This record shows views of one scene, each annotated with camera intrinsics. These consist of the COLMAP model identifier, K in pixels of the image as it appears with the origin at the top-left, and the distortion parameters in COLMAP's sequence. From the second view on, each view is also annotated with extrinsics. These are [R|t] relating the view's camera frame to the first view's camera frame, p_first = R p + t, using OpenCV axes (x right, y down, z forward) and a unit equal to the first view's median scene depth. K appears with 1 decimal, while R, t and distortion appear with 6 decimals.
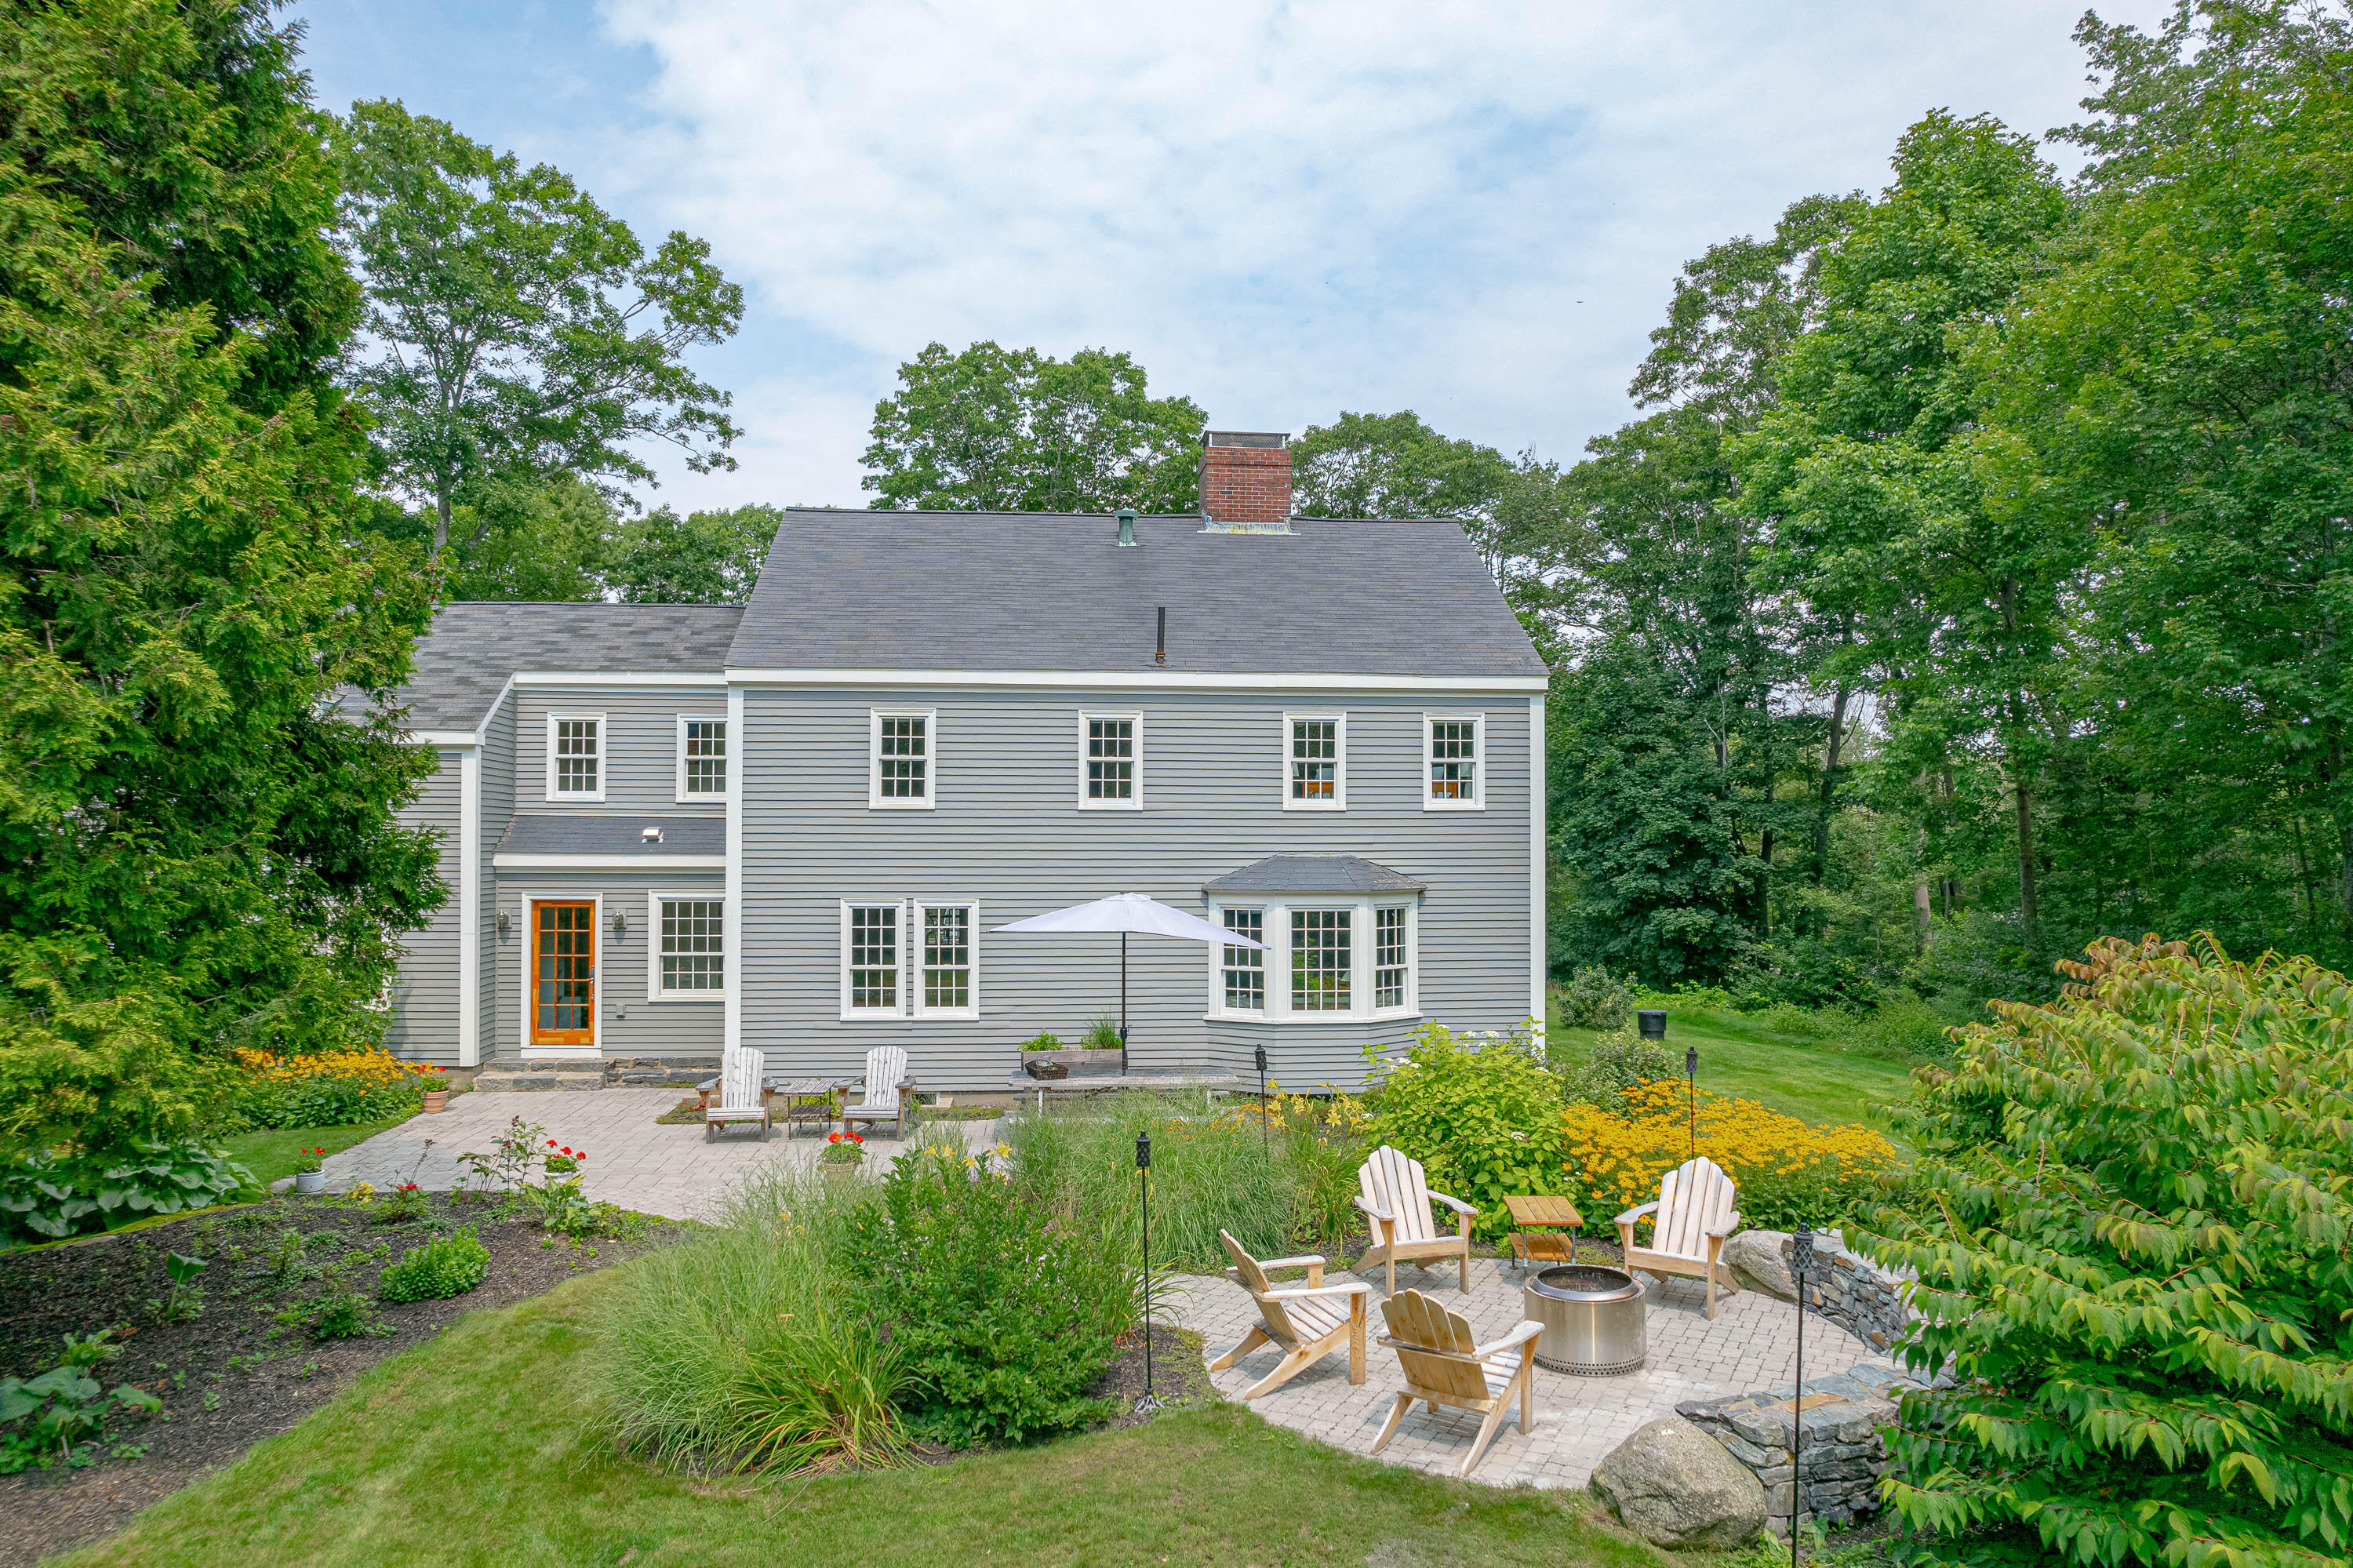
lens RADIAL K [[1499.6, 0, 1111.9], [0, 1499.6, 772.5], [0, 0, 1]] dist [-0.003884, 0.000954]
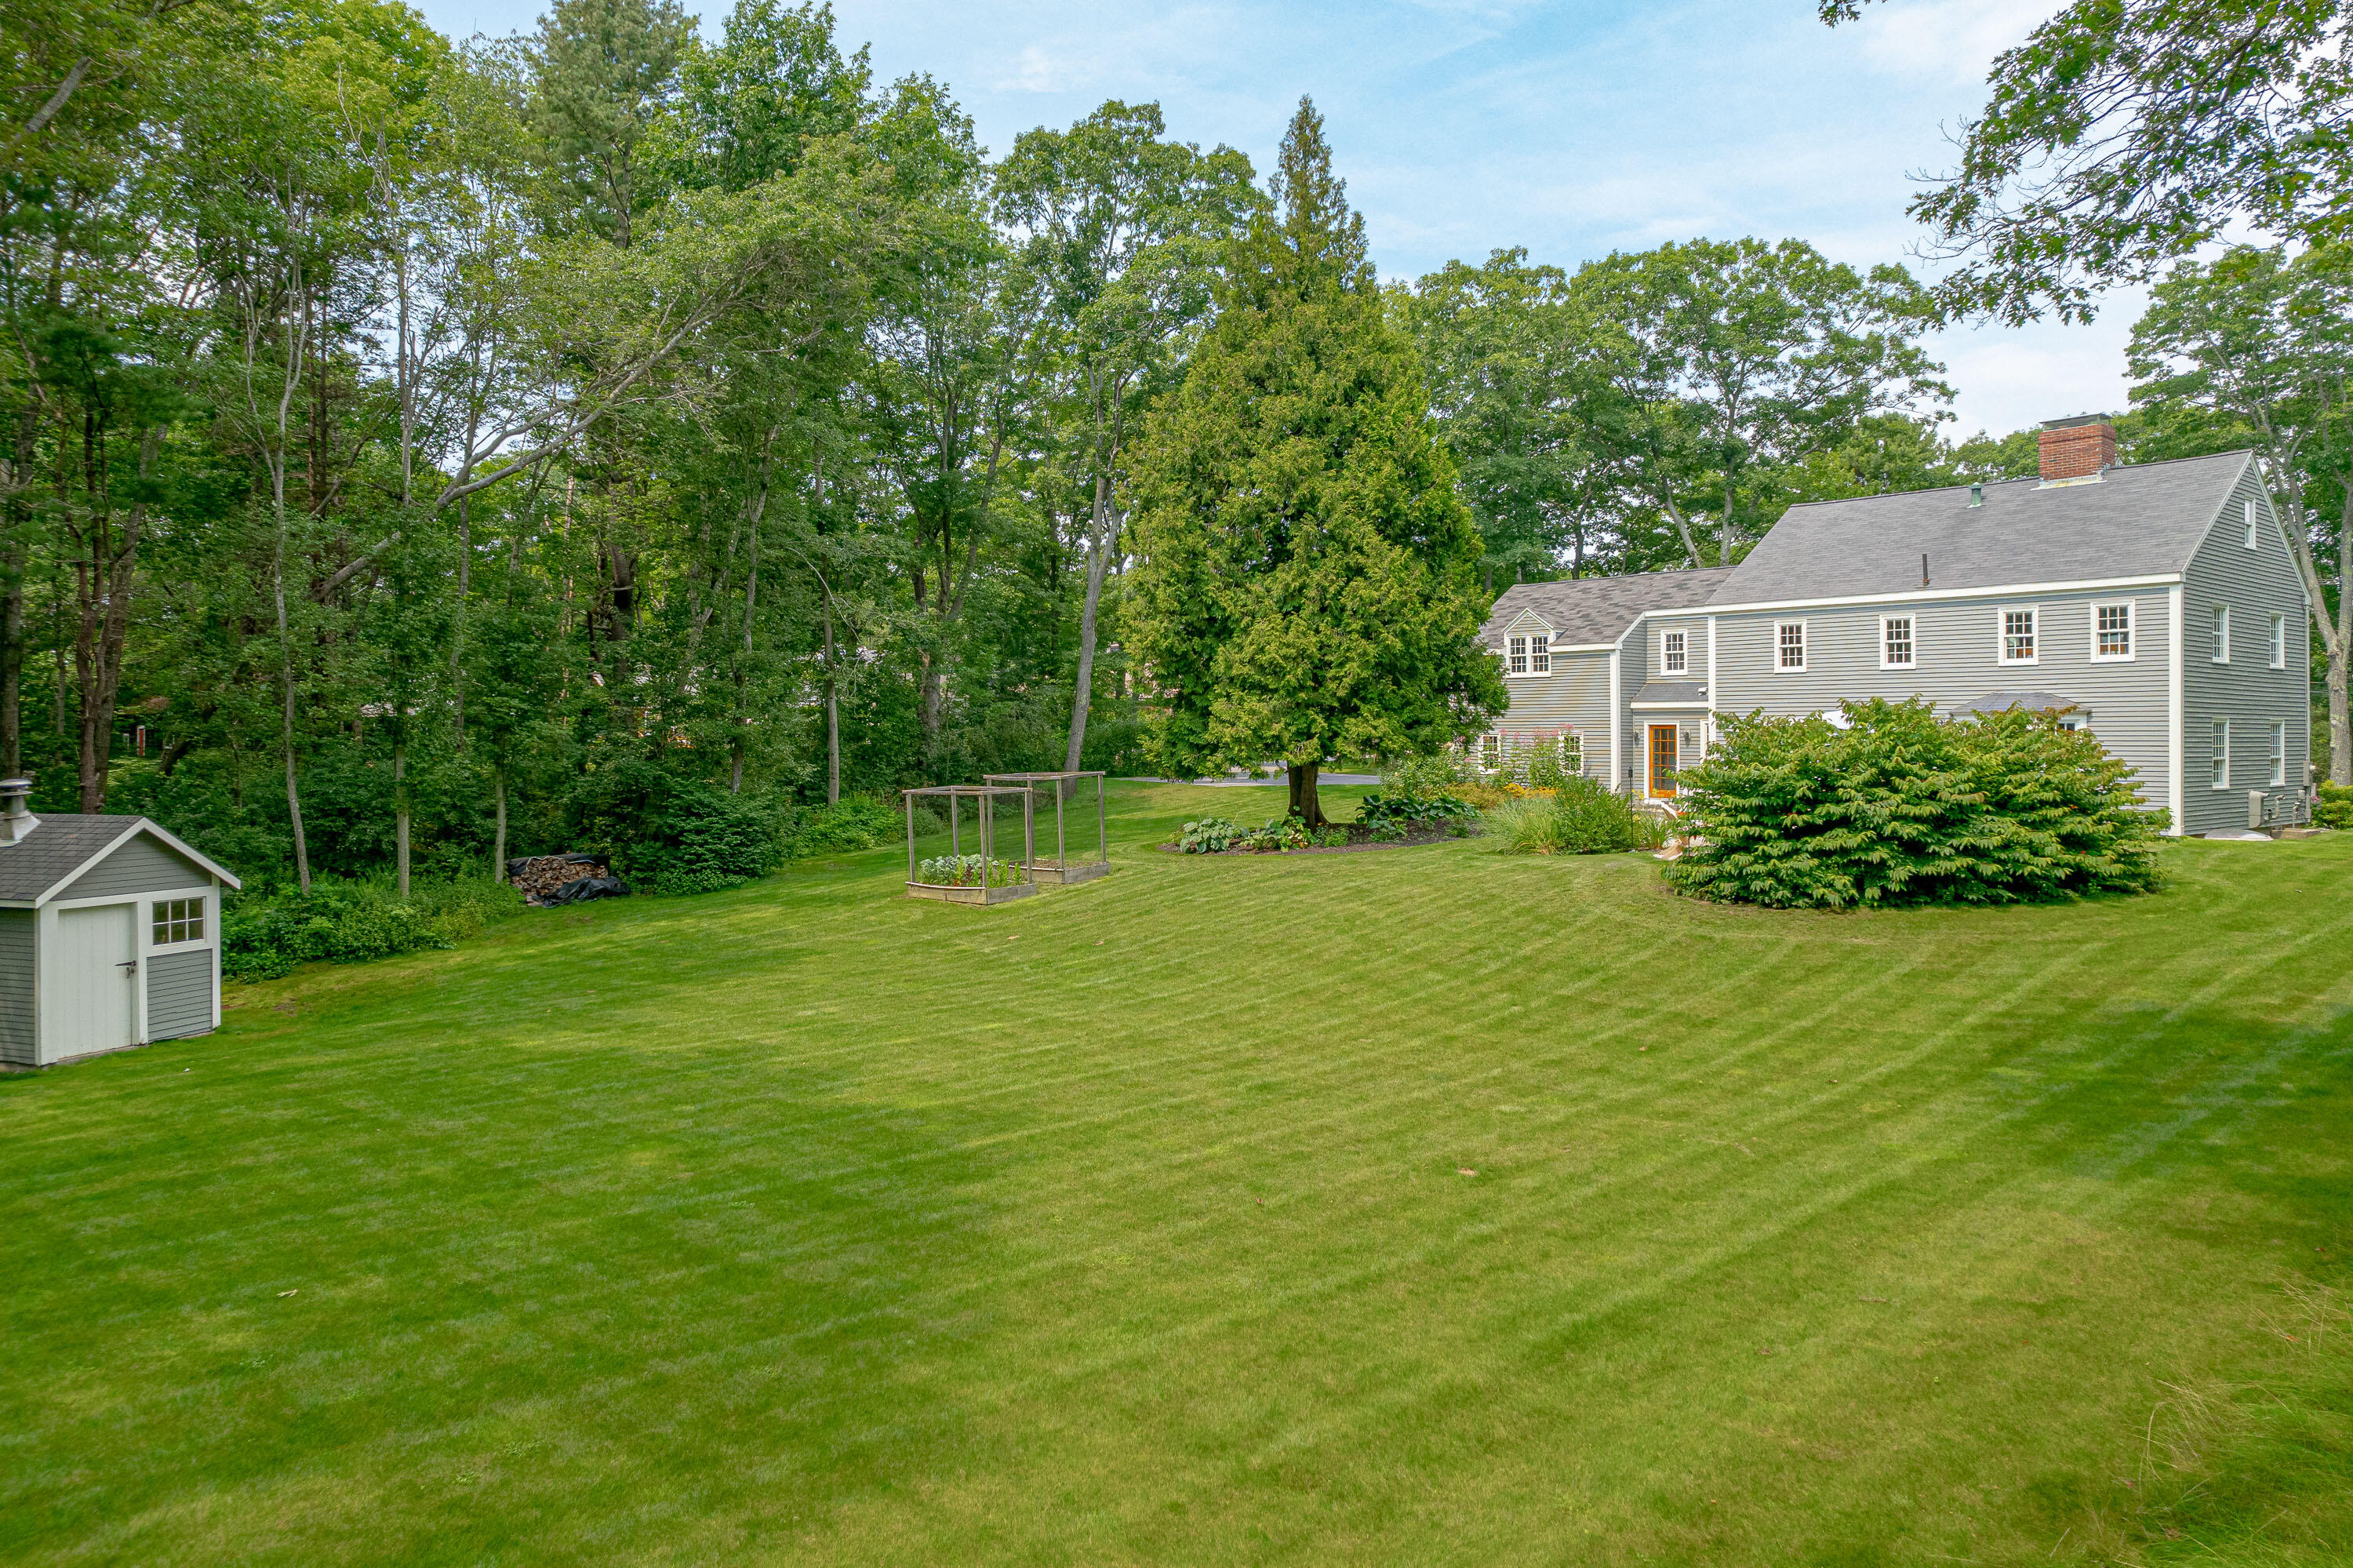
lens RADIAL K [[1499.6, 0, 1111.9], [0, 1499.6, 772.5], [0, 0, 1]] dist [-0.003884, 0.000954]
pose [[0.562751, 0.021574, -0.826345, 0.868648], [0.035465, 0.998109, 0.050210, 0.022366], [0.825865, -0.057562, 0.560922, -0.725130]]
